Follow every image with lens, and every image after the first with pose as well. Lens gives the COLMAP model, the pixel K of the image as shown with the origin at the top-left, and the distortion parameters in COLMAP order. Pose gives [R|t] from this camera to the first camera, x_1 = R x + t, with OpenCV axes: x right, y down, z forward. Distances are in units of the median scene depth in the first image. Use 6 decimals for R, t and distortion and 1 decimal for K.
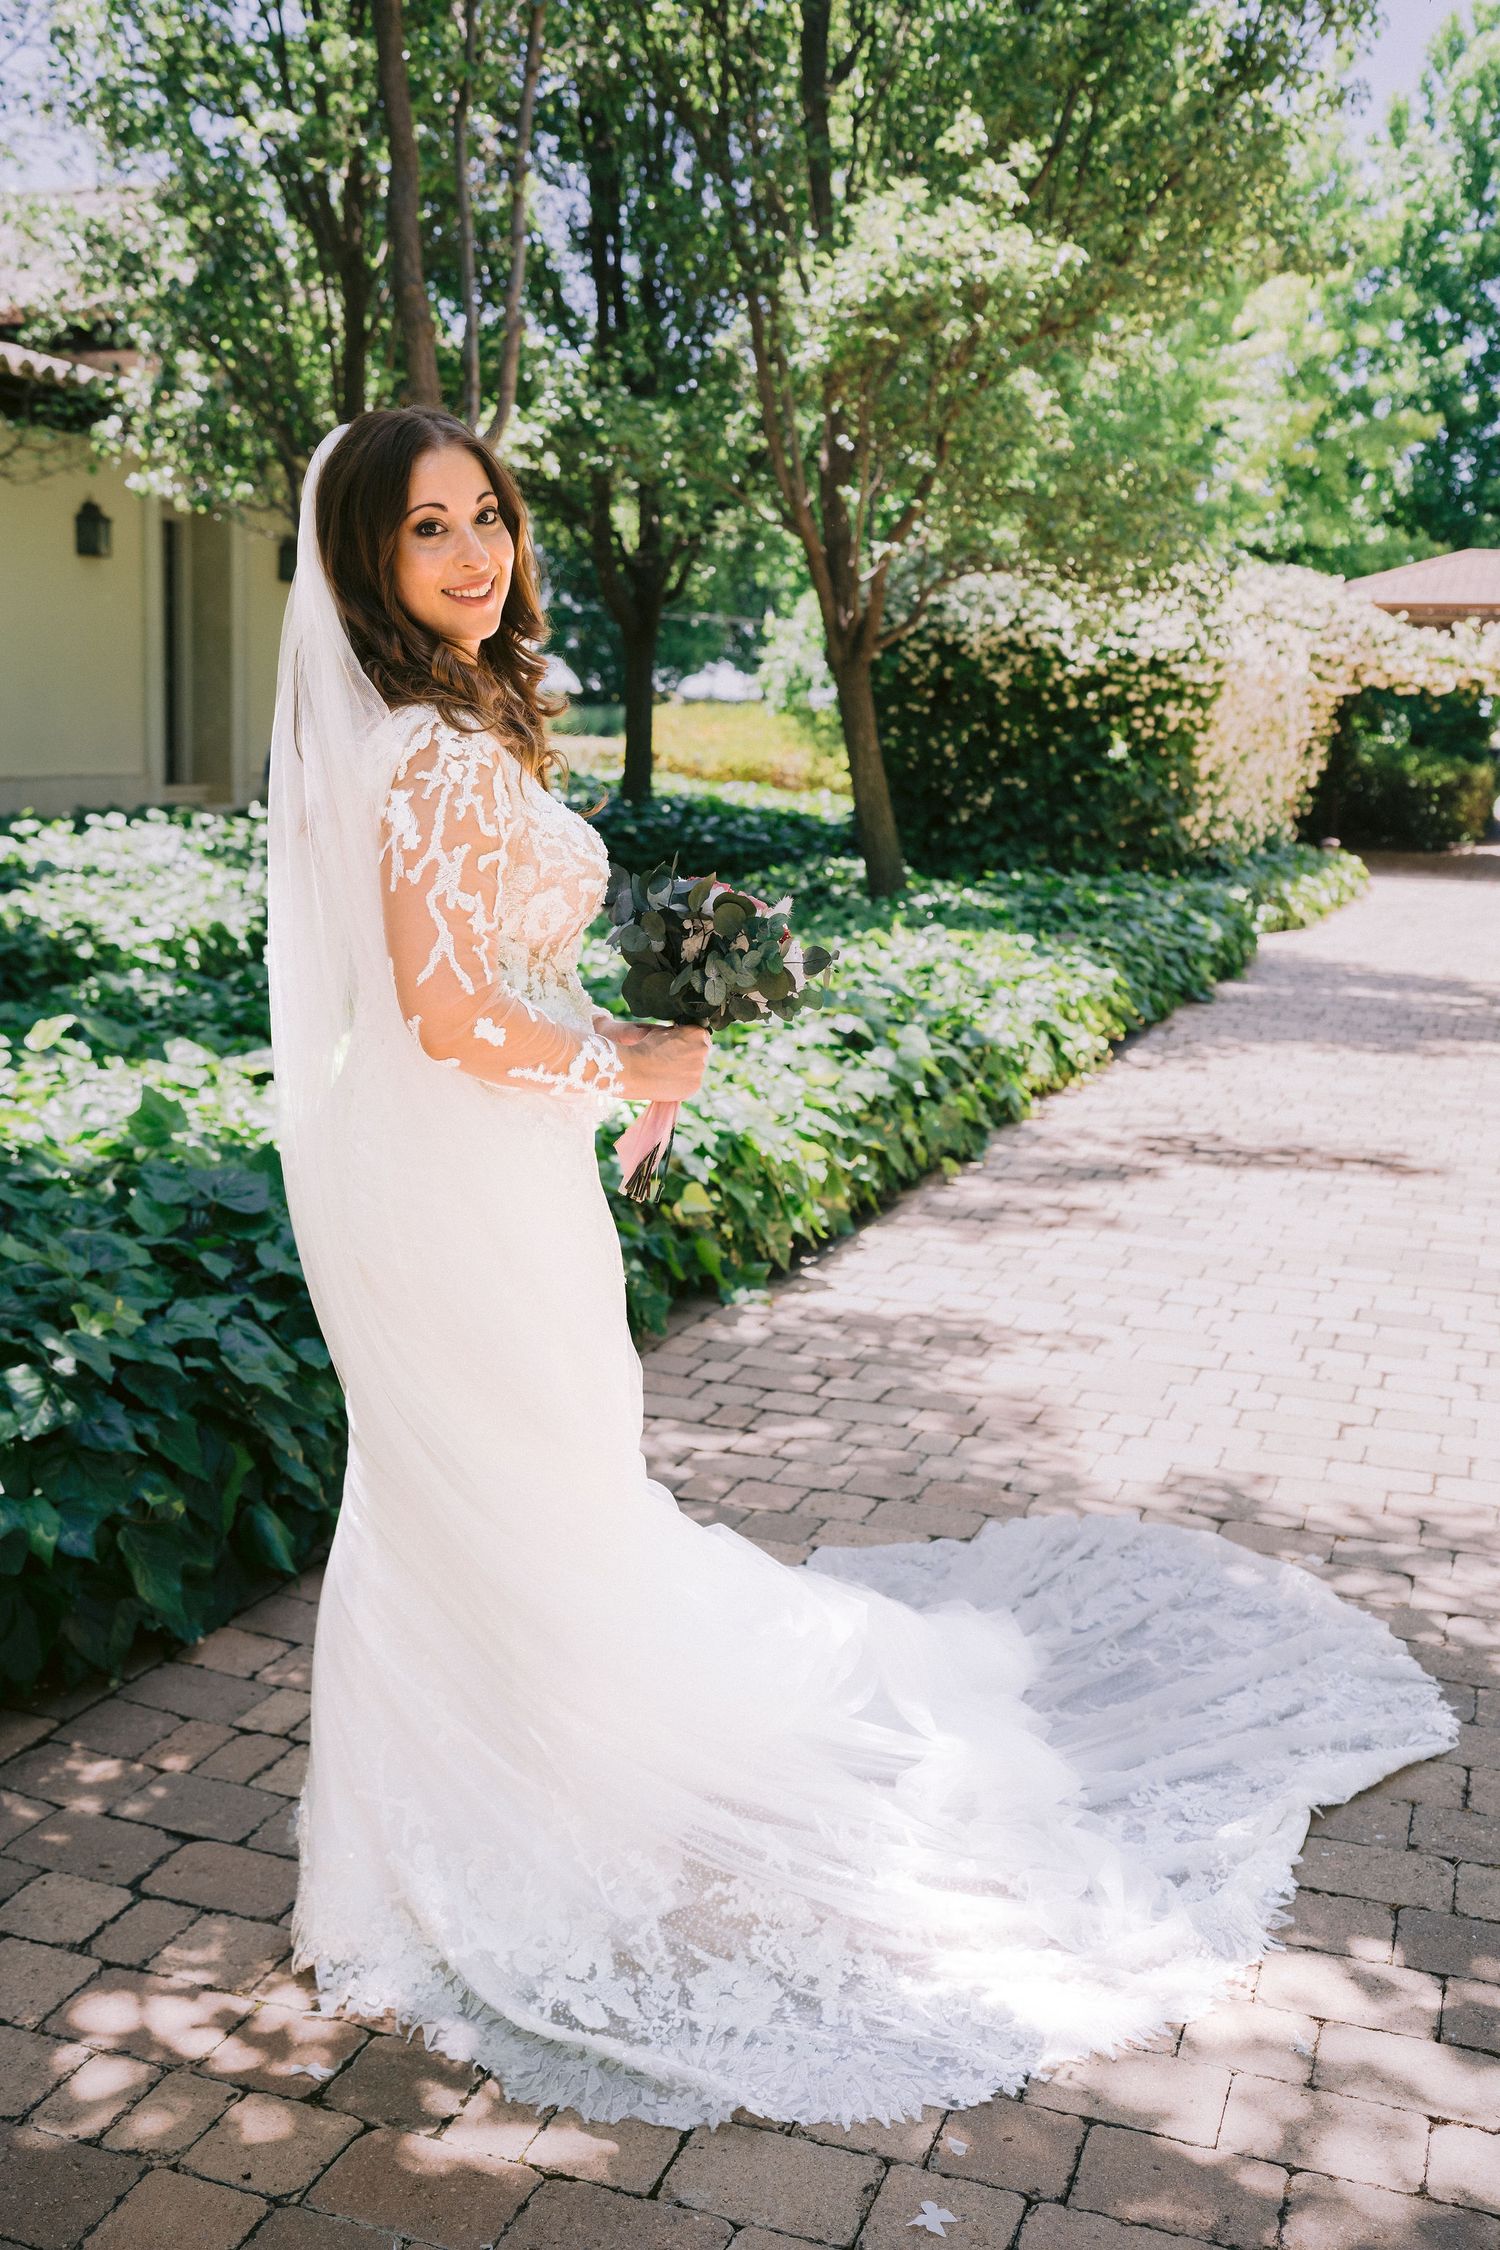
lens RADIAL K [[2191.3, 0, 711.1], [0, 2191.3, 1132.5], [0, 0, 1]] dist [-0.008604, 0.021100]
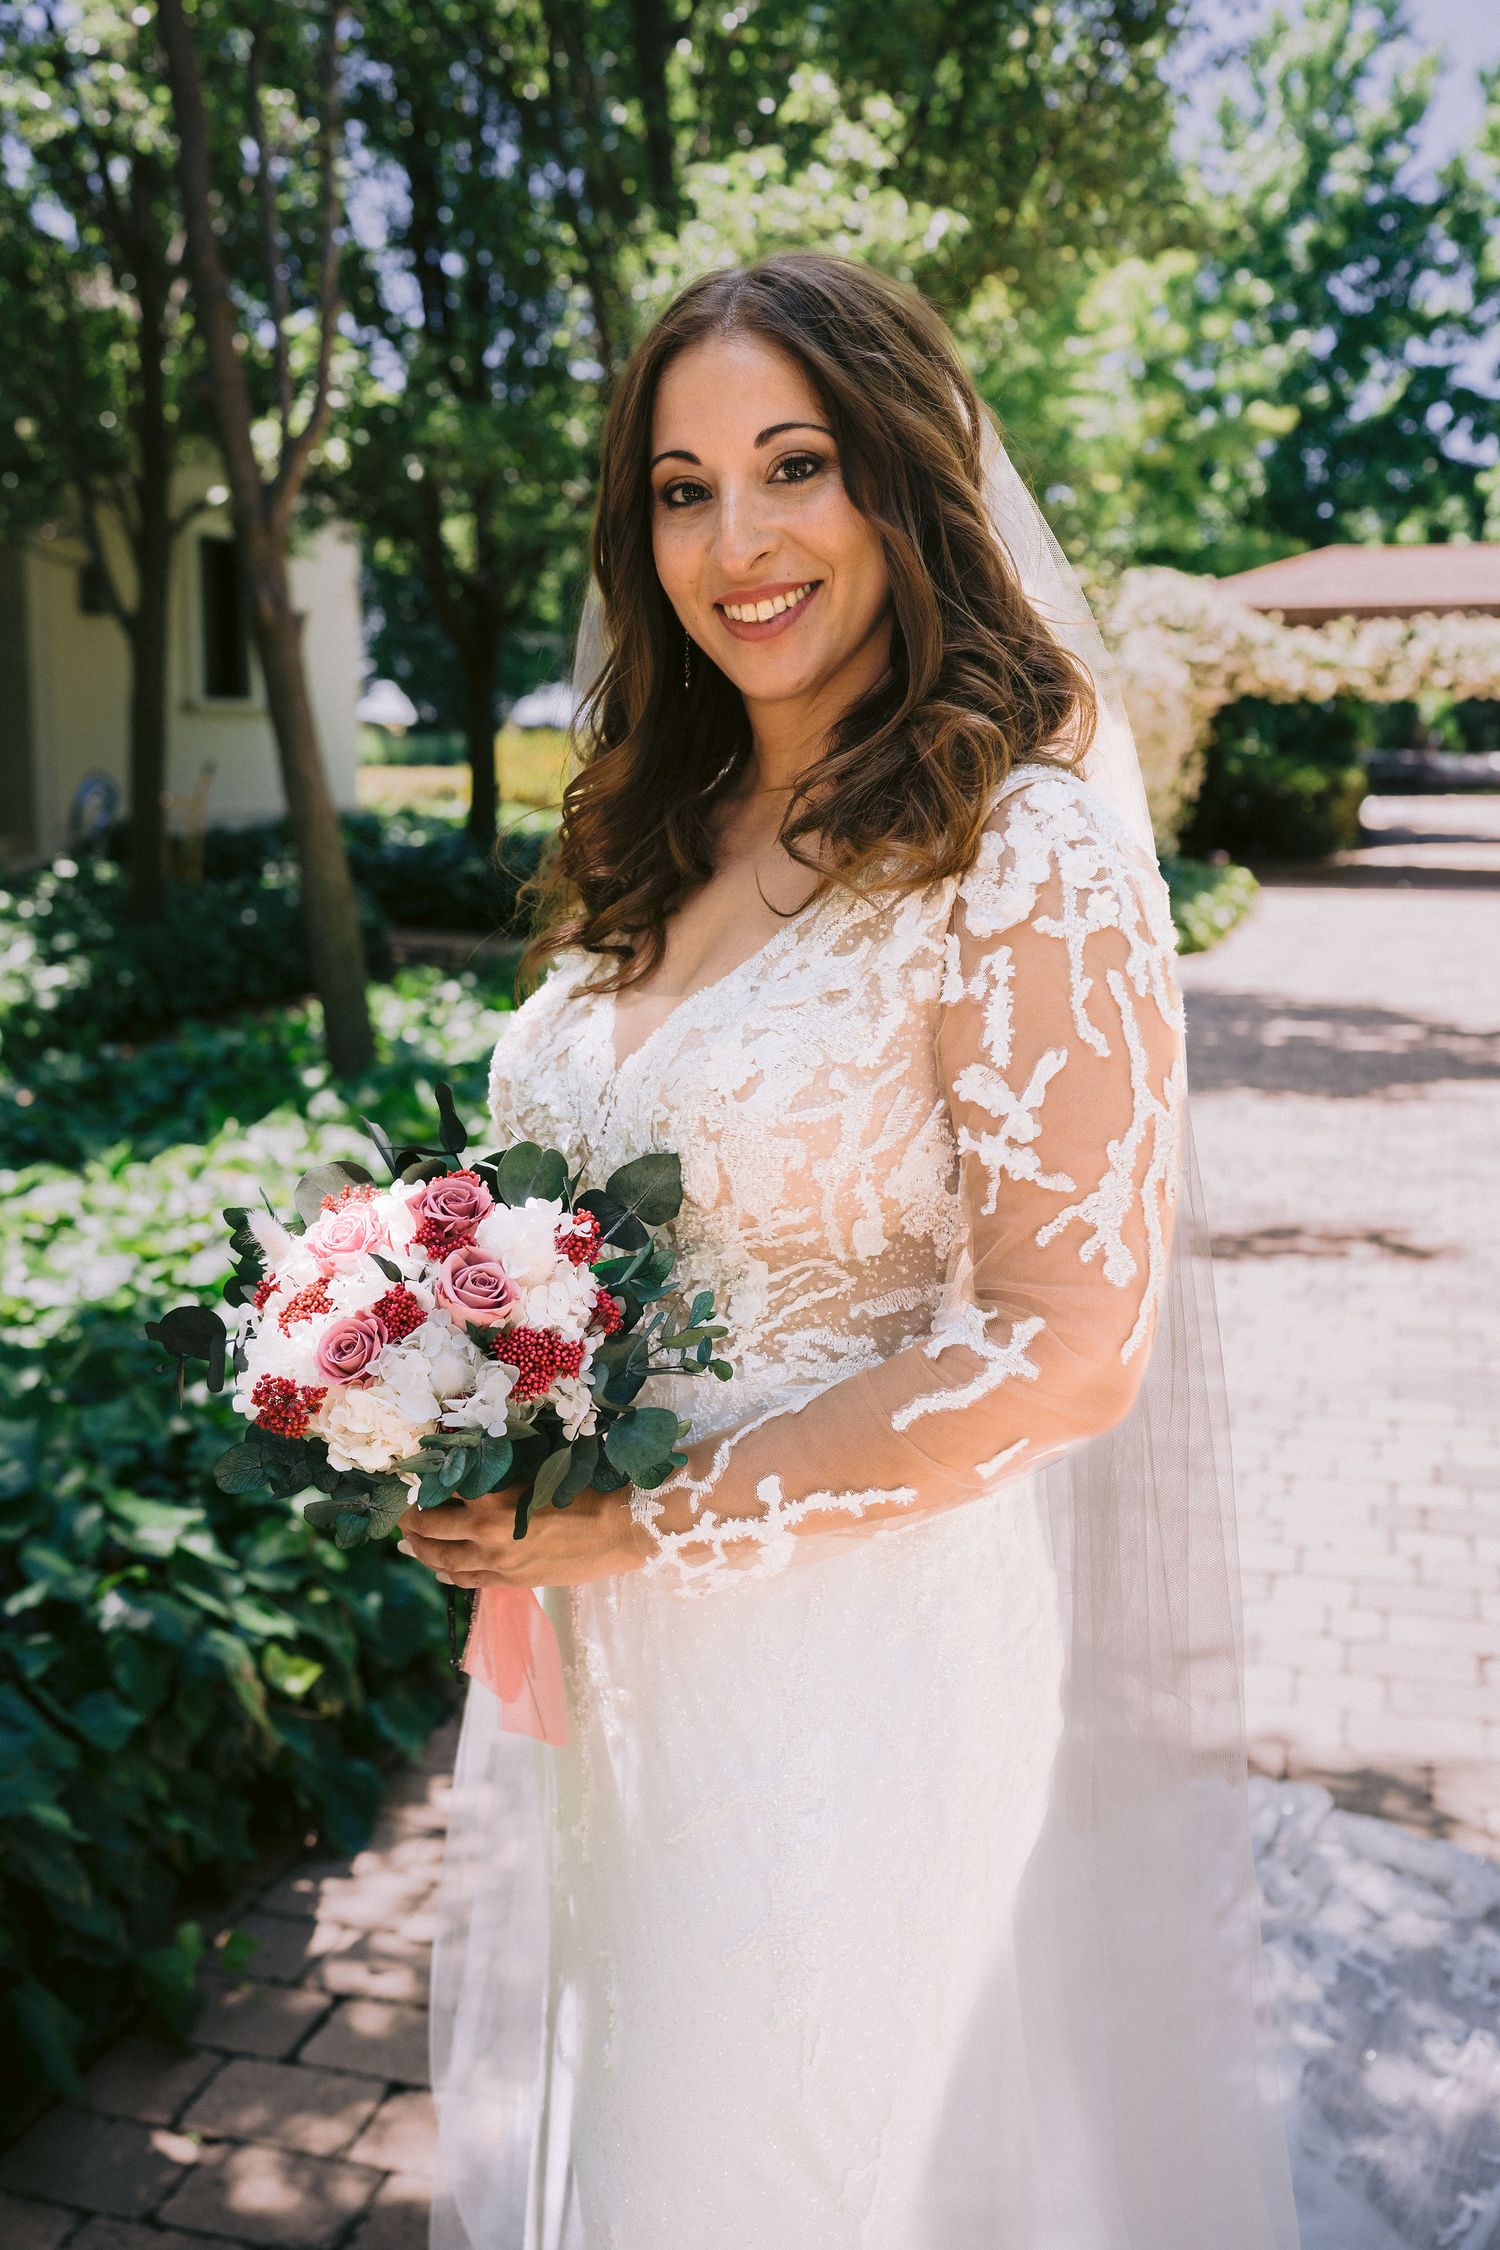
lens RADIAL K [[2227.9, 0, 686.0], [0, 2227.9, 1117.7], [0, 0, 1]] dist [0.001736, -0.001143]
pose [[0.997644, -0.039283, 0.056247, -0.006540], [0.040339, 0.999028, -0.017765, -0.015135], [-0.055495, 0.019992, 0.998259, 0.066990]]
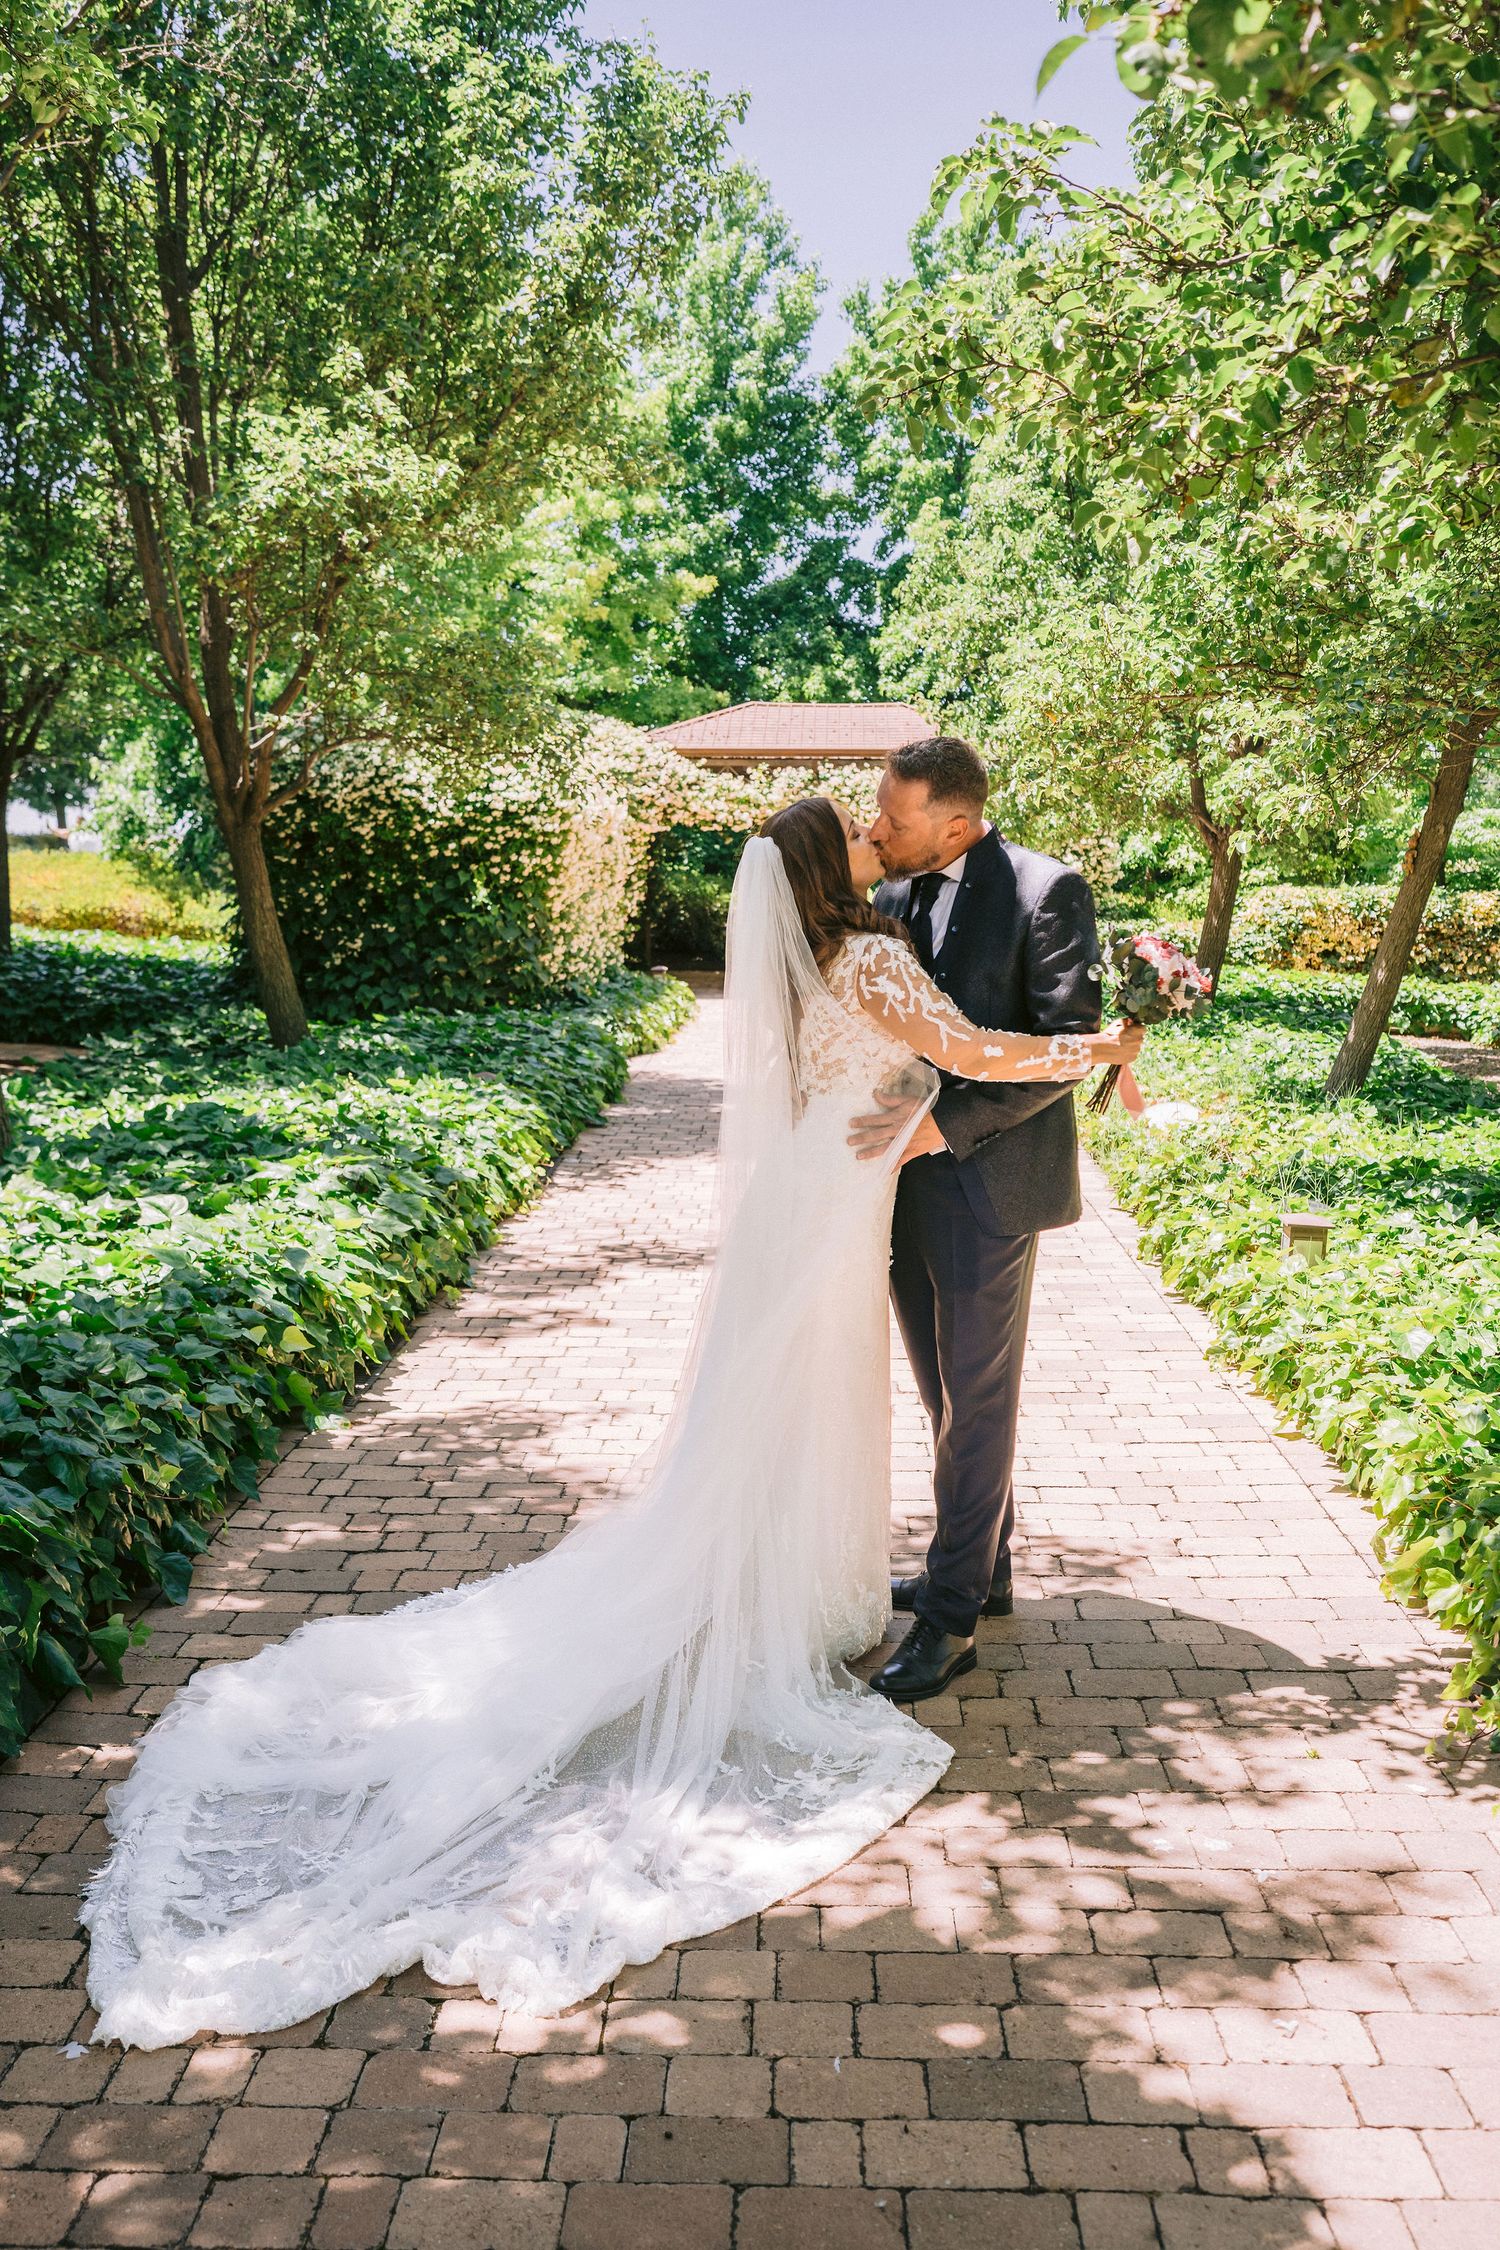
lens RADIAL K [[2177.6, 0, 741.2], [0, 2177.6, 1121.6], [0, 0, 1]] dist [-0.003878, 0.011317]
pose [[0.944772, -0.059040, 0.322365, -0.044290], [0.078190, 0.995841, -0.046770, -0.003365], [-0.318263, 0.069392, 0.945459, -0.046140]]
